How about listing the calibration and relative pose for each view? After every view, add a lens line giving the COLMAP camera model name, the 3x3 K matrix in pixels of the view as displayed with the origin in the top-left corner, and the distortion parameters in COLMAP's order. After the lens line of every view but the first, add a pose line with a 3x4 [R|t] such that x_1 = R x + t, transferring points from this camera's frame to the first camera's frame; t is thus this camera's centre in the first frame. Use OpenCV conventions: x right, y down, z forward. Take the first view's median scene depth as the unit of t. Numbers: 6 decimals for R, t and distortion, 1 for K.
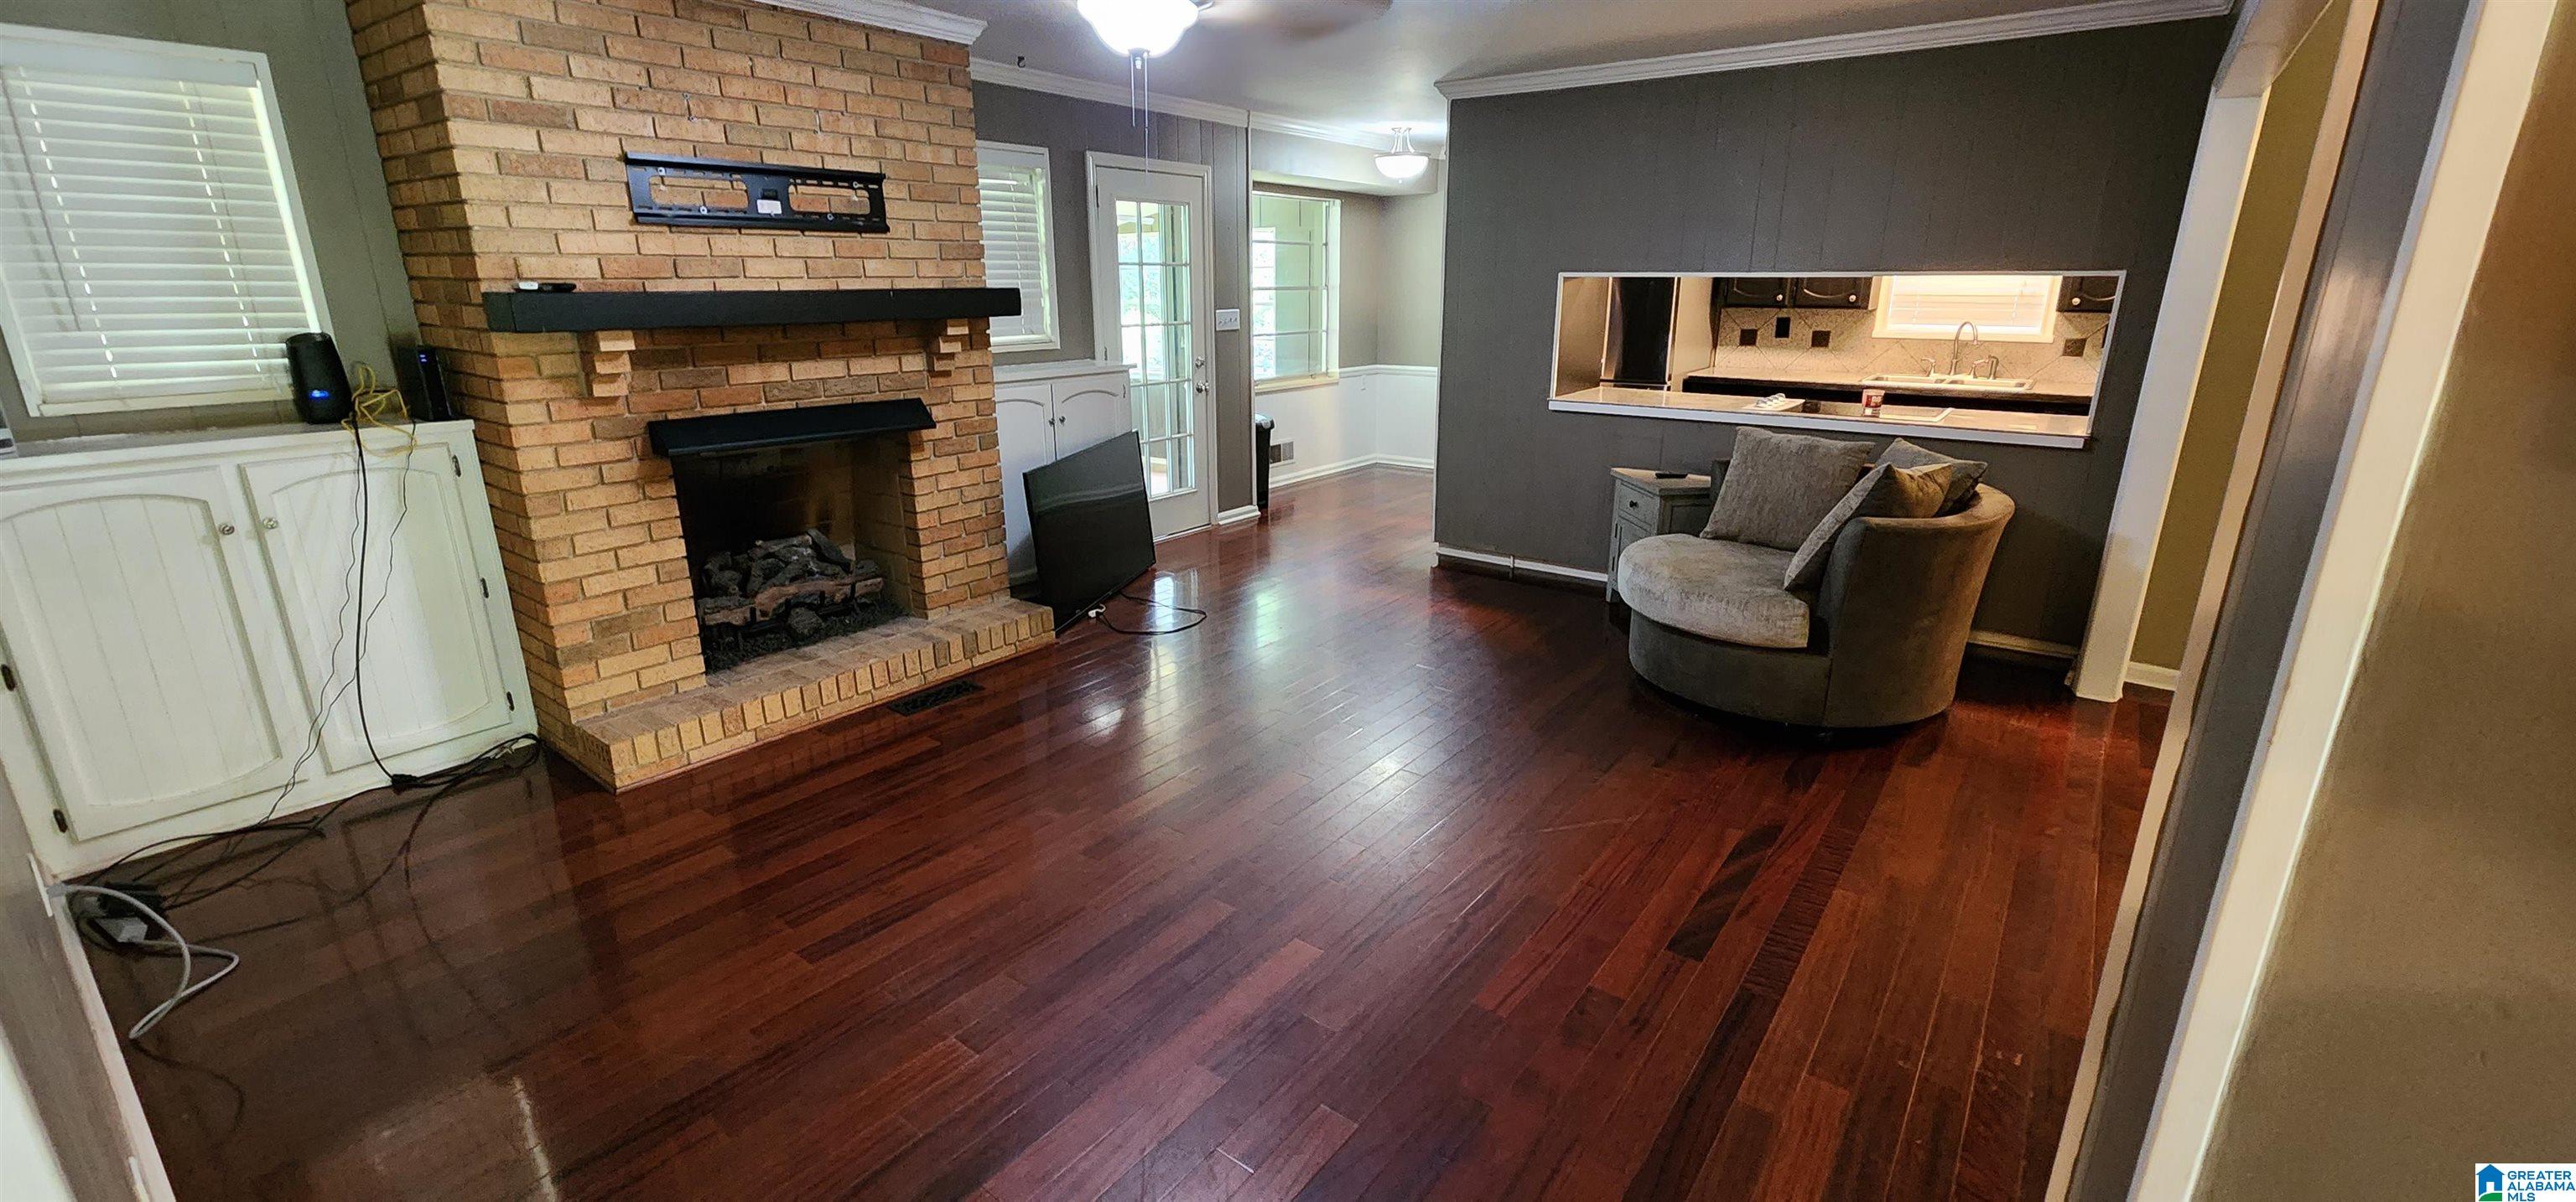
lens RADIAL K [[1059.2, 0, 1289.5], [0, 1059.2, 591.6], [0, 0, 1]] dist [0.001353, -0.001380]
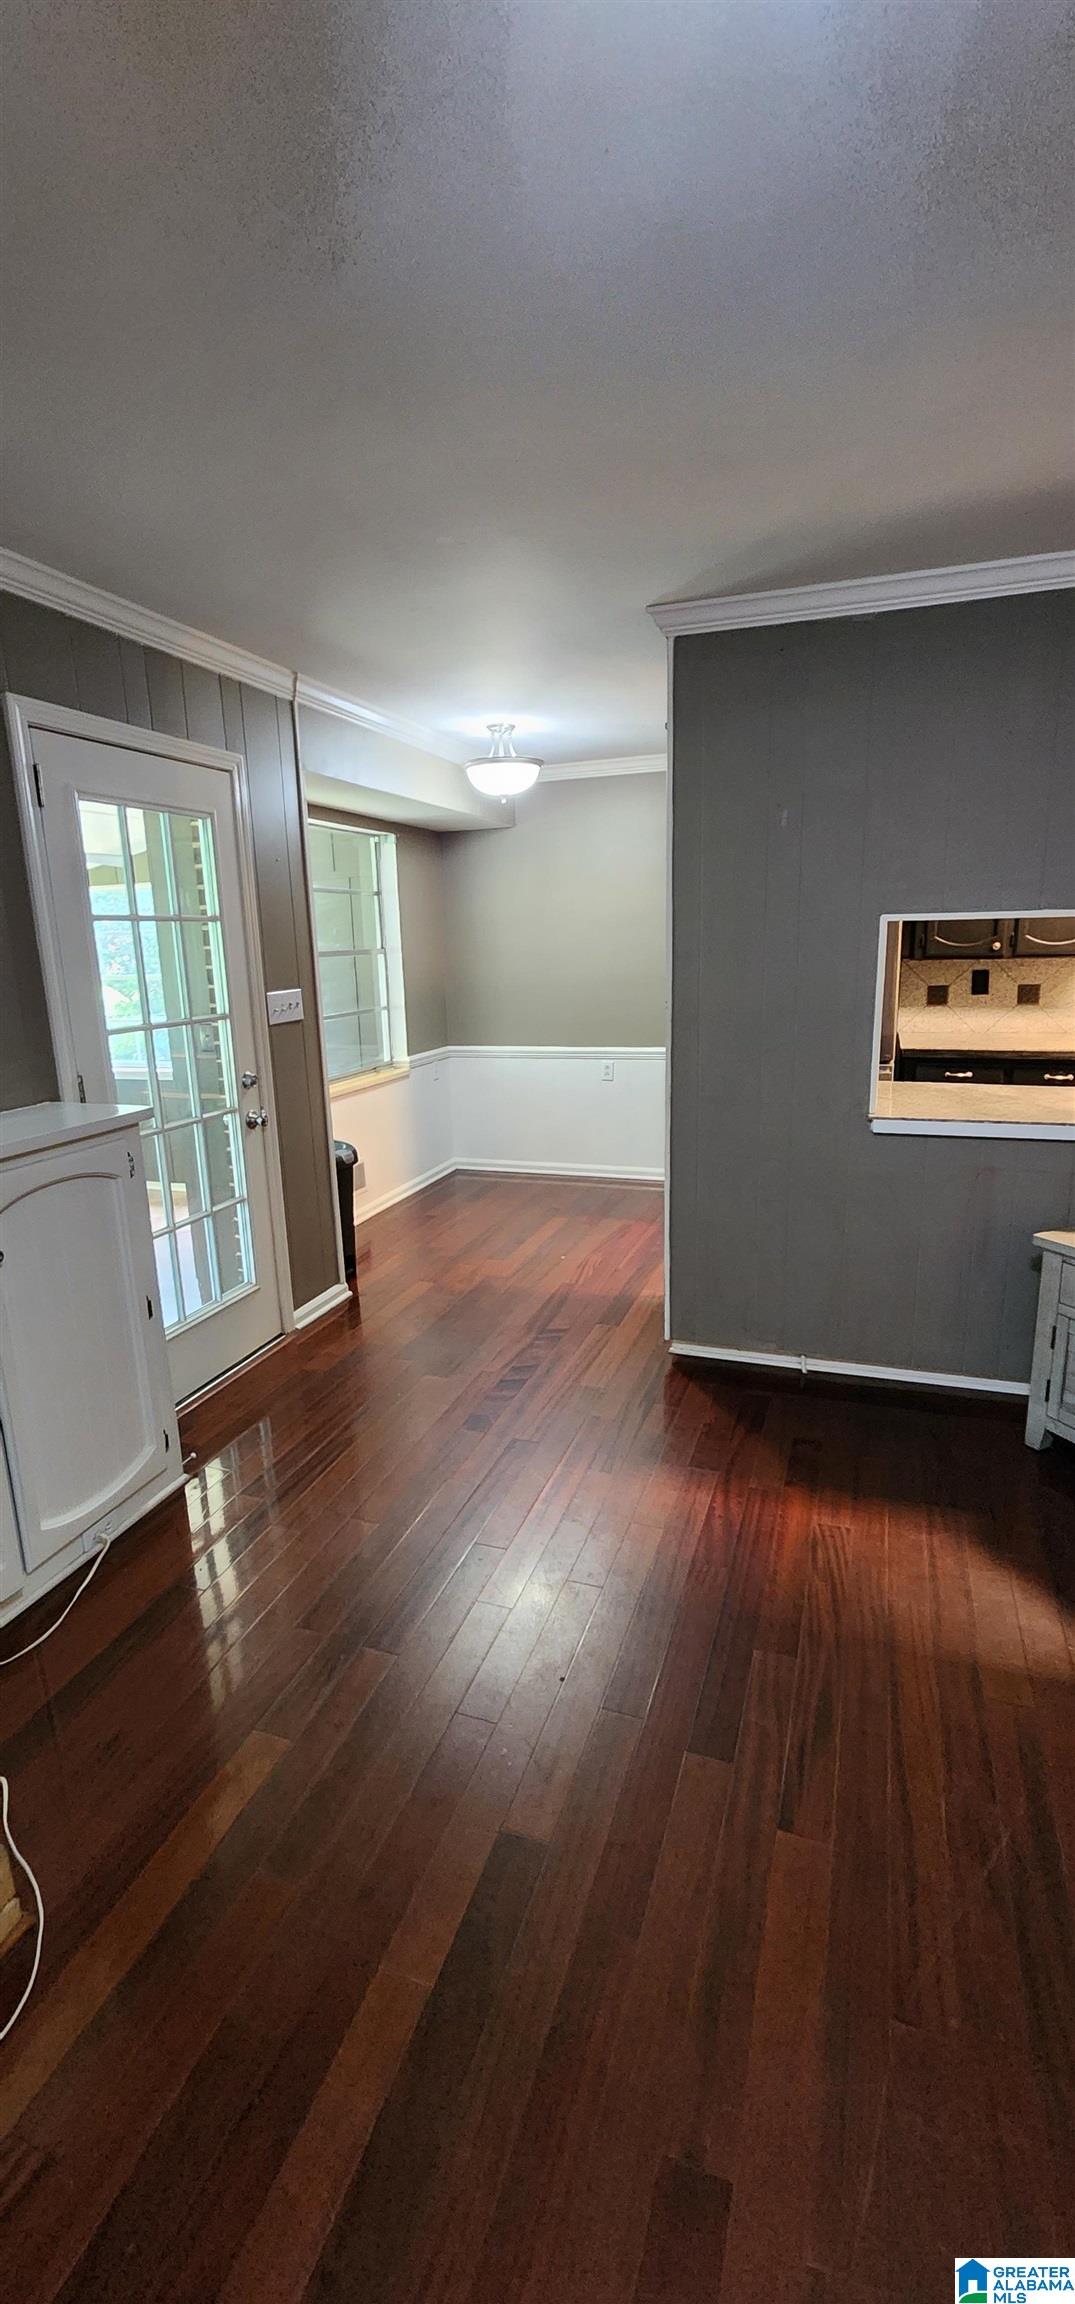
lens RADIAL K [[947.5, 0, 530.6], [0, 947.5, 1163.9], [0, 0, 1]] dist [0.001353, -0.001380]
pose [[0.956179, -0.092368, 0.277830, -0.079434], [0.108002, 0.993285, -0.041468, -0.119892], [-0.272134, 0.069657, 0.959735, 0.413544]]
